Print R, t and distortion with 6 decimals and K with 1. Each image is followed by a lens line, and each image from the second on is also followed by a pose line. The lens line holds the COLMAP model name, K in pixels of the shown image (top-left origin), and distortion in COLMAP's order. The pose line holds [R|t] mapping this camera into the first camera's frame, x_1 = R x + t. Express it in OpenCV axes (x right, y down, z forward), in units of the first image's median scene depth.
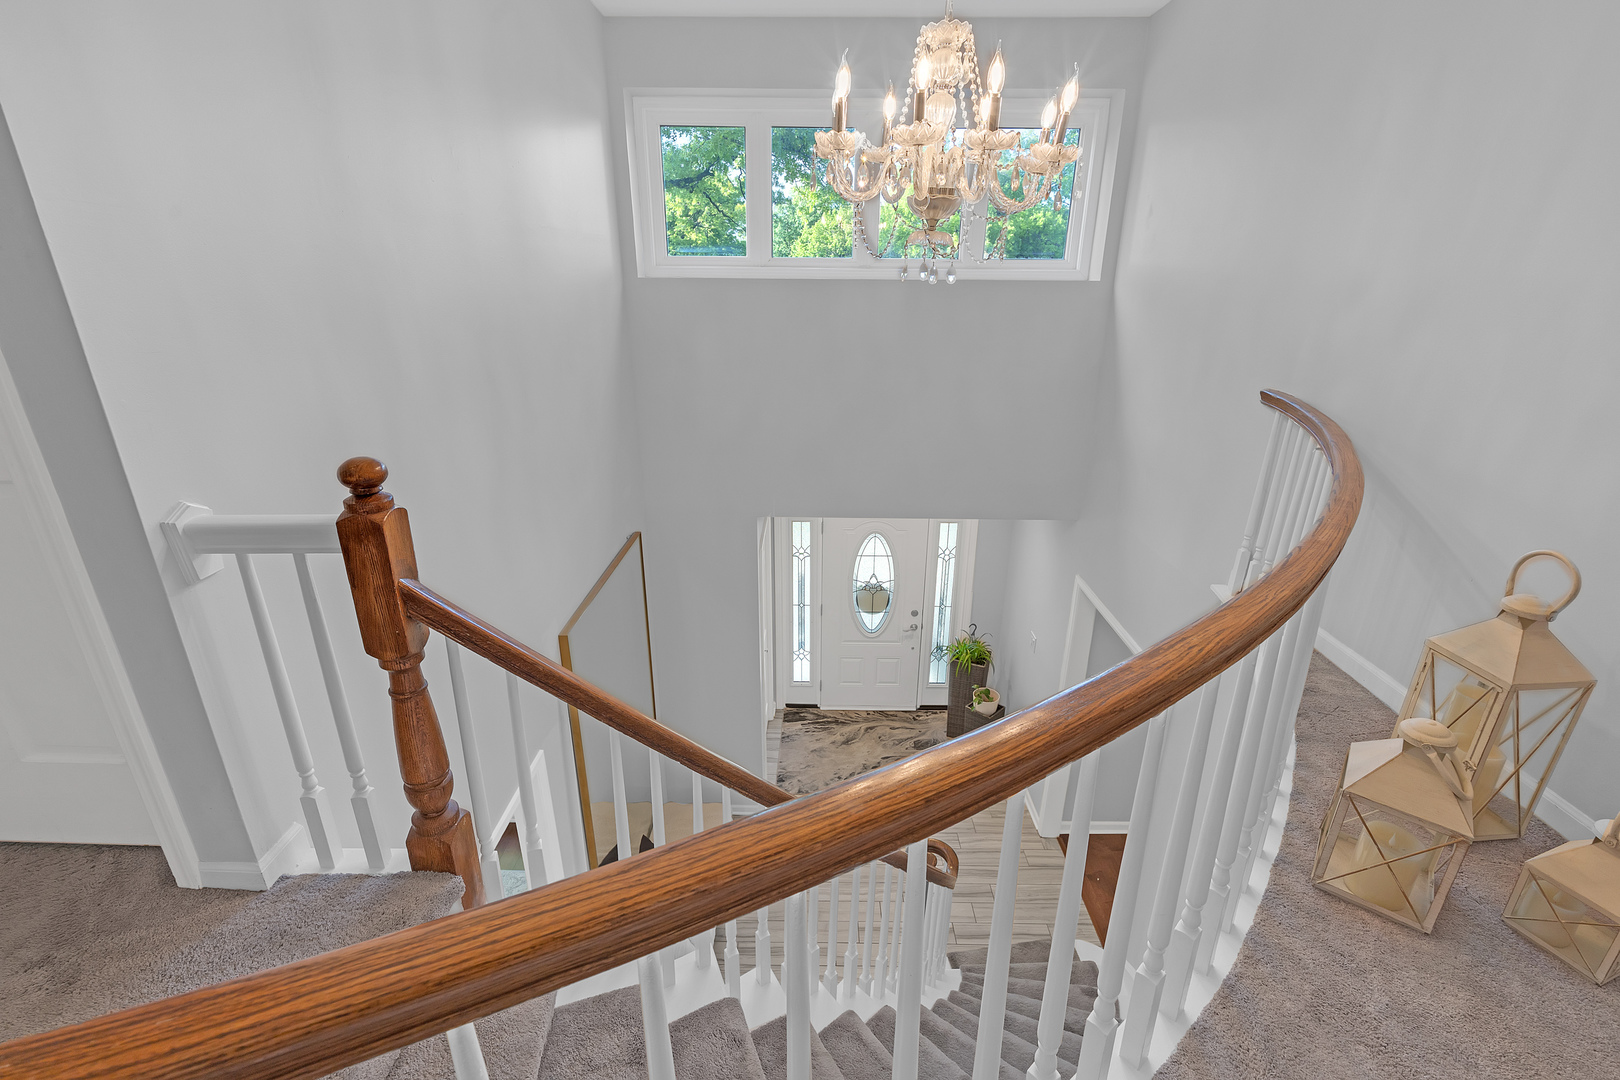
lens RADIAL K [[719.9, 0, 797.4], [0, 719.9, 517.4], [0, 0, 1]] dist [0.001585, 0.000002]
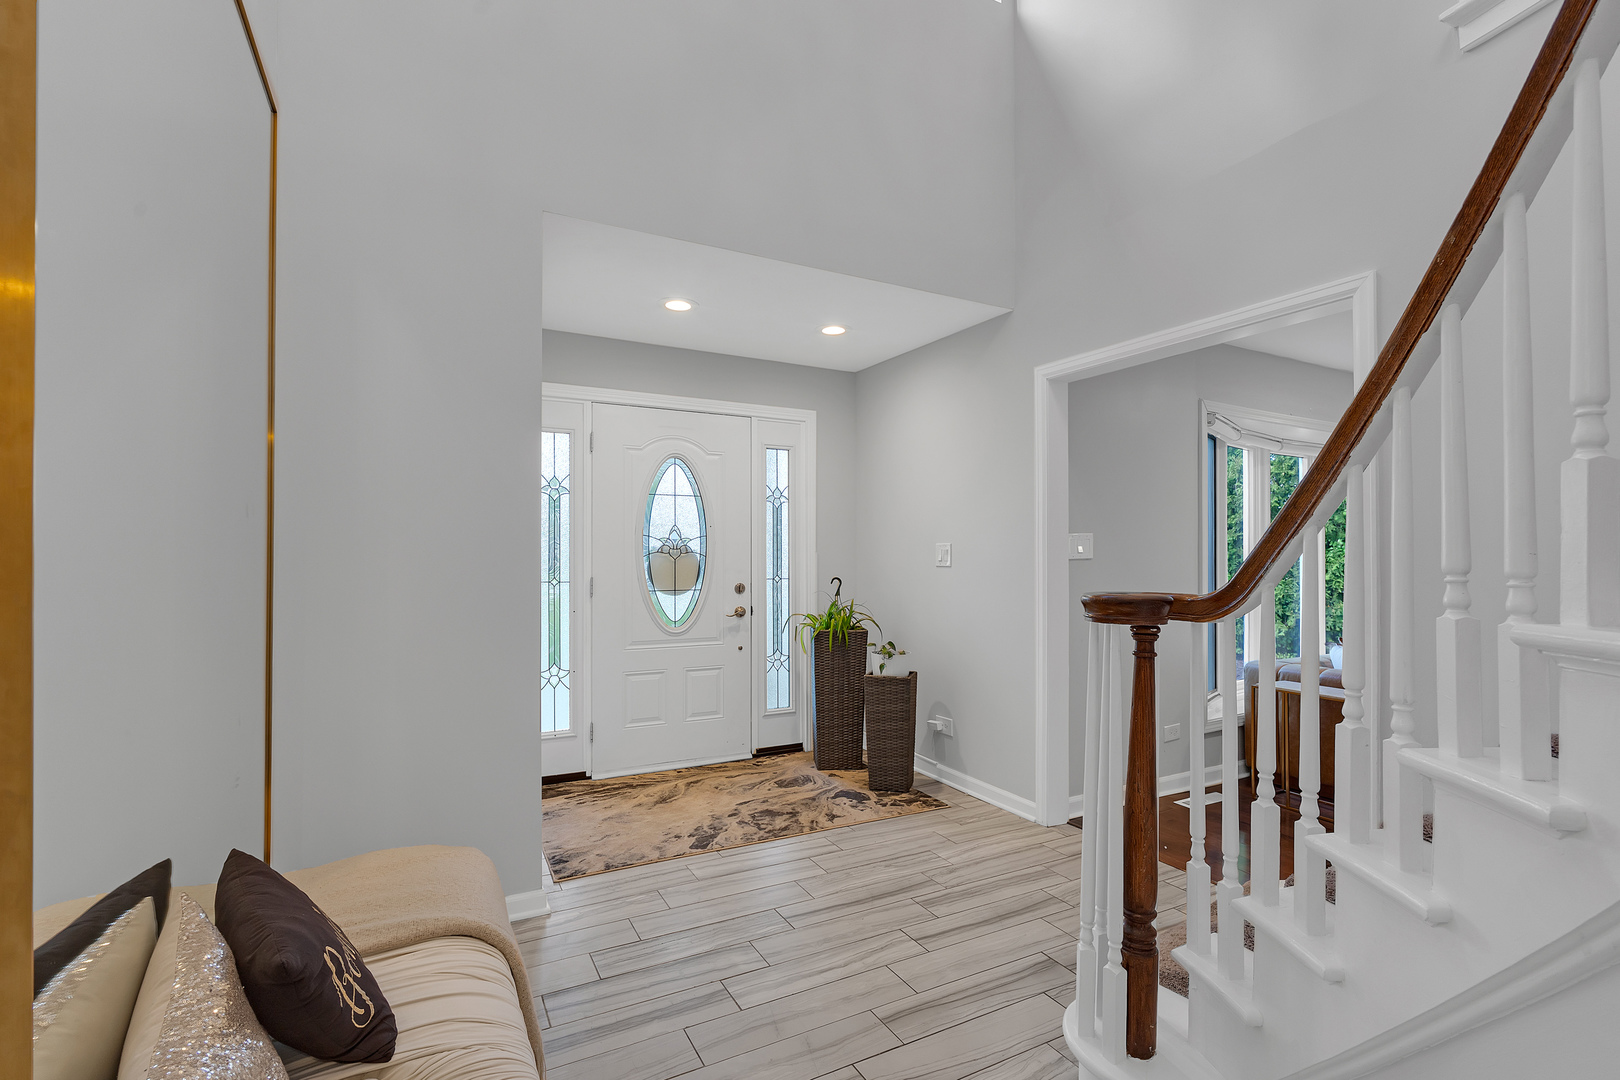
lens RADIAL K [[740.7, 0, 810.0], [0, 740.7, 540.0], [0, 0, 1]] dist [-0.040577, -0.000268]
pose [[0.873619, 0.018780, 0.486248, -0.104909], [0.149499, 0.940569, -0.304926, 0.305066], [-0.463076, 0.339083, 0.818891, 0.418827]]
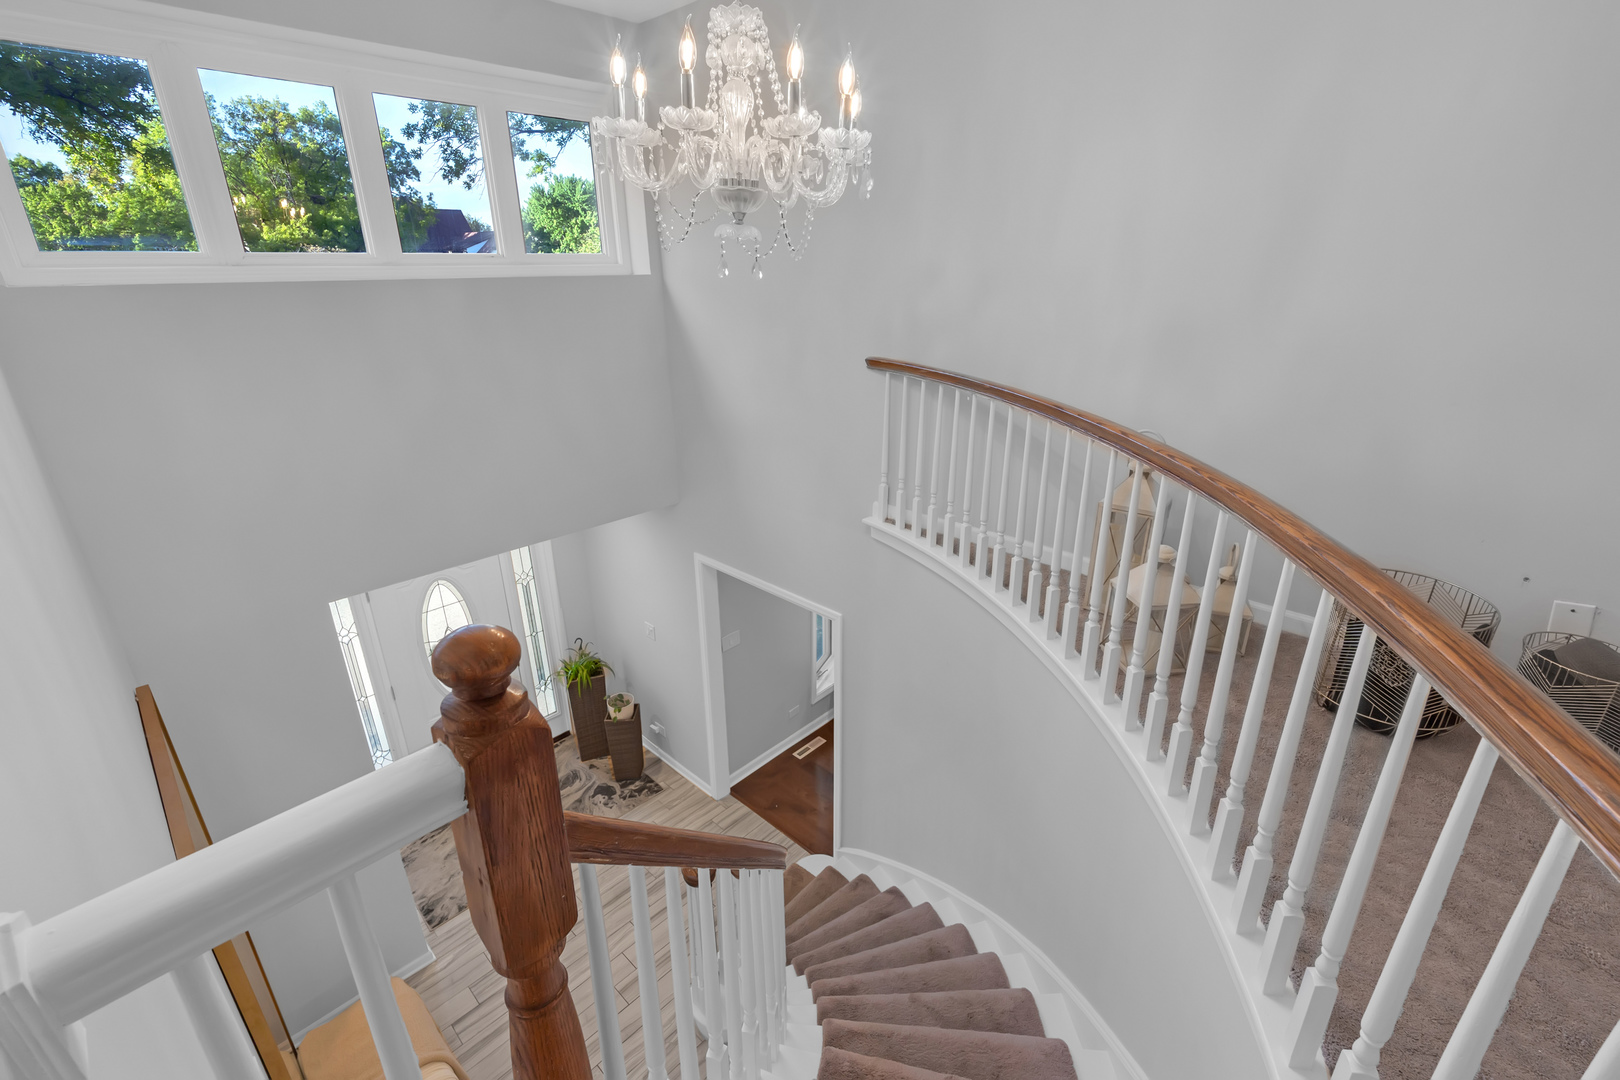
lens RADIAL K [[720.6, 0, 812.0], [0, 720.6, 521.1], [0, 0, 1]] dist [-0.007440, -0.000302]
pose [[0.674102, -0.258603, 0.691890, -0.157680], [0.250554, 0.961229, 0.115160, -0.031809], [-0.694845, 0.095726, 0.712760, 0.088001]]
